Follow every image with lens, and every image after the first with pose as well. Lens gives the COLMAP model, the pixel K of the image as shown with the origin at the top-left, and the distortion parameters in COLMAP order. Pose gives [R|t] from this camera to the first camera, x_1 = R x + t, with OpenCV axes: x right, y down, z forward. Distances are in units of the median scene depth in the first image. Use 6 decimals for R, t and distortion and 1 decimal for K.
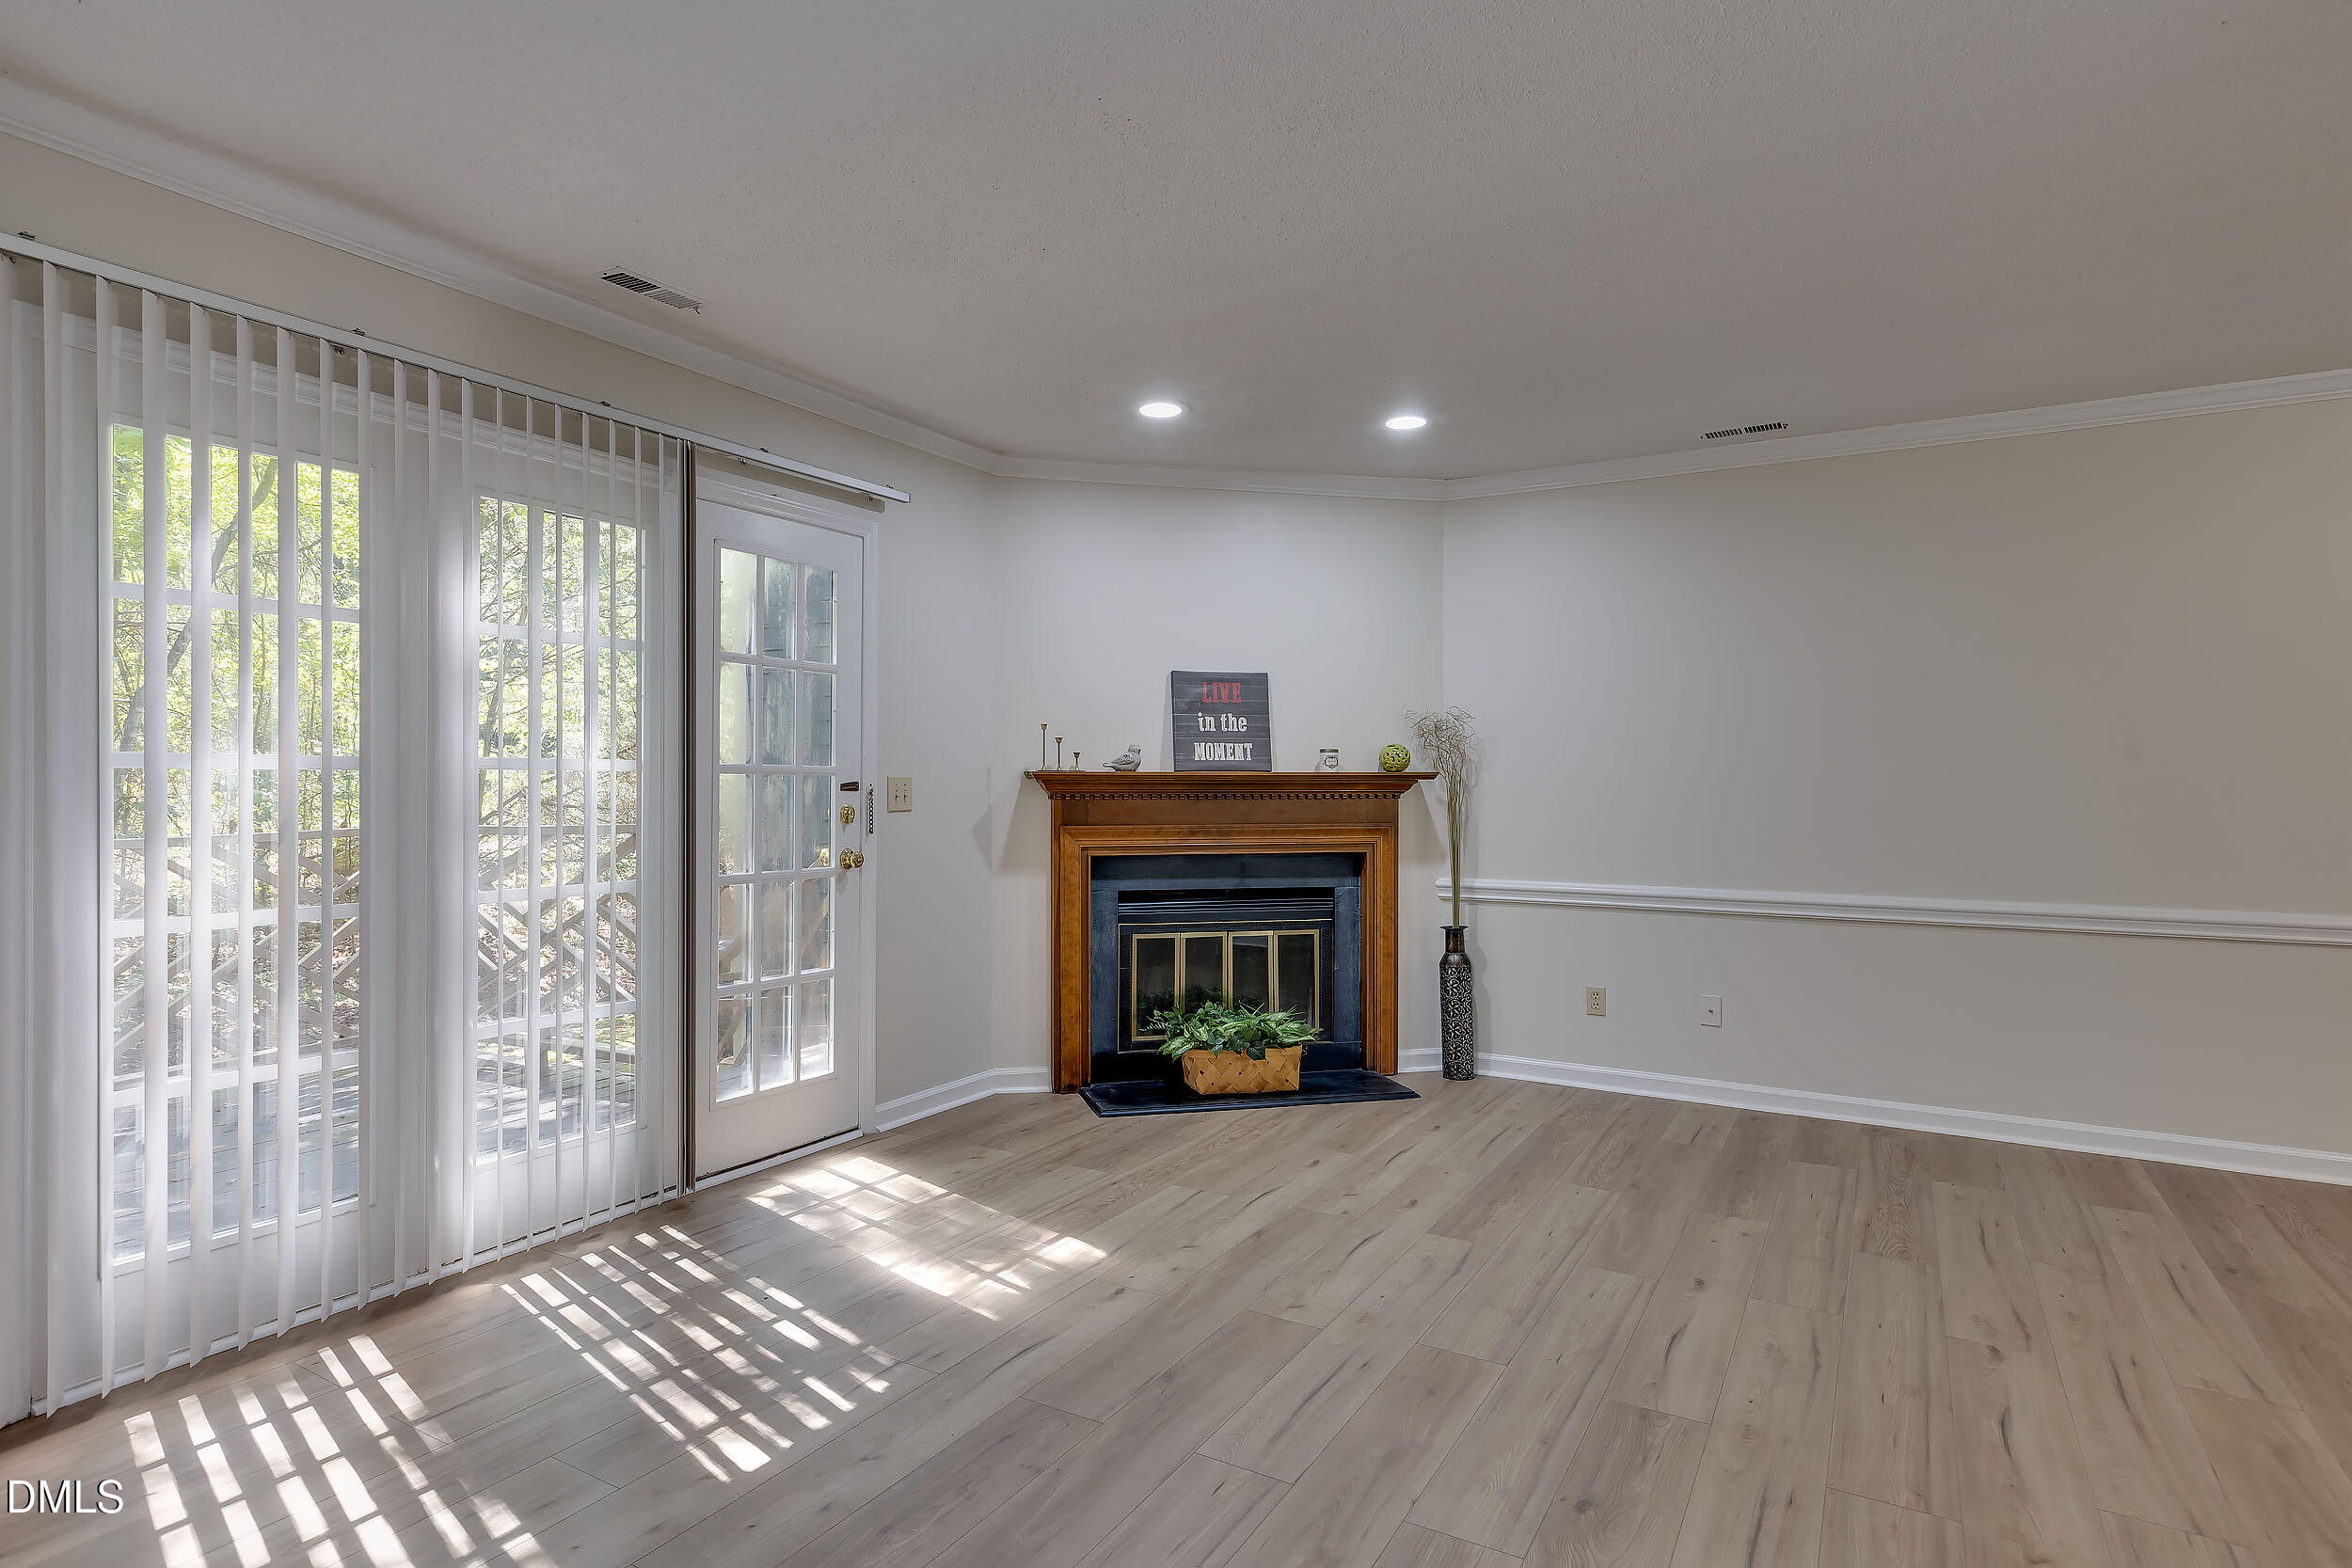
lens RADIAL K [[1164.0, 0, 1166.0], [0, 1164.0, 787.7], [0, 0, 1]] dist [0.002326, 0.000583]
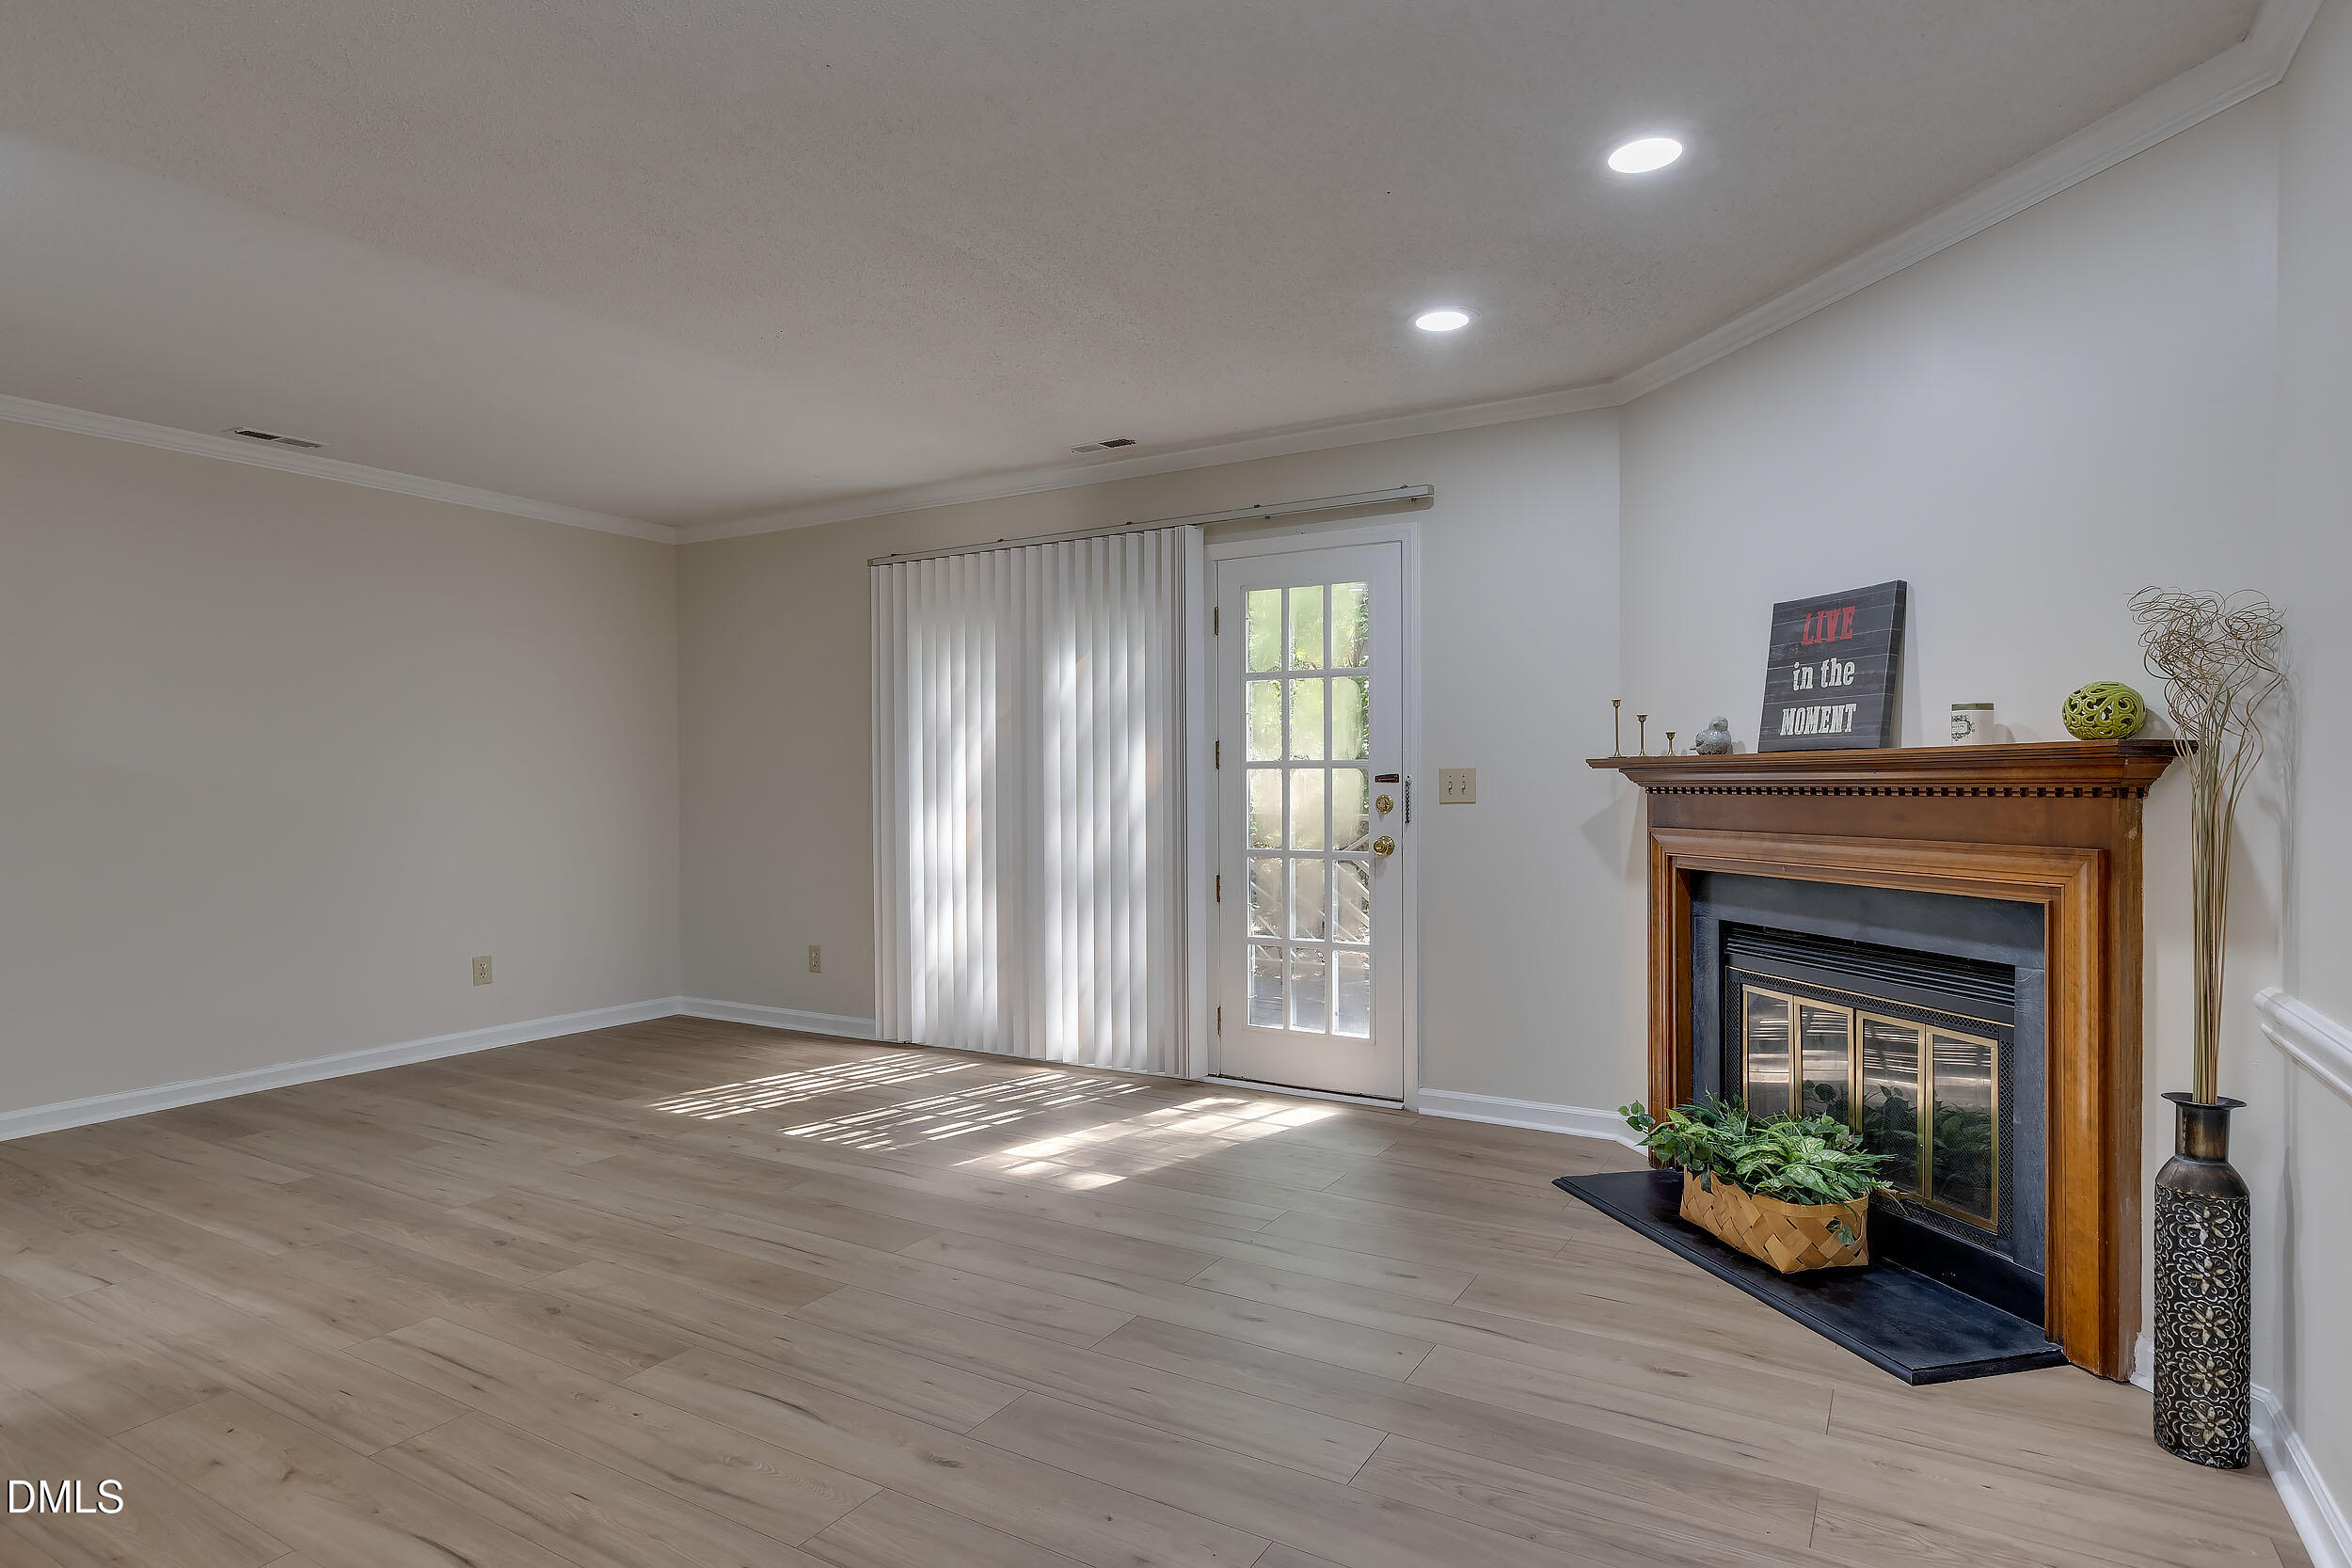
lens RADIAL K [[1164.0, 0, 1166.0], [0, 1164.0, 787.7], [0, 0, 1]] dist [0.002326, 0.000583]
pose [[0.081506, 0.002704, -0.996669, 0.667537], [0.003101, 0.999991, 0.002966, 0.003041], [0.996668, -0.003332, 0.081497, 0.606586]]
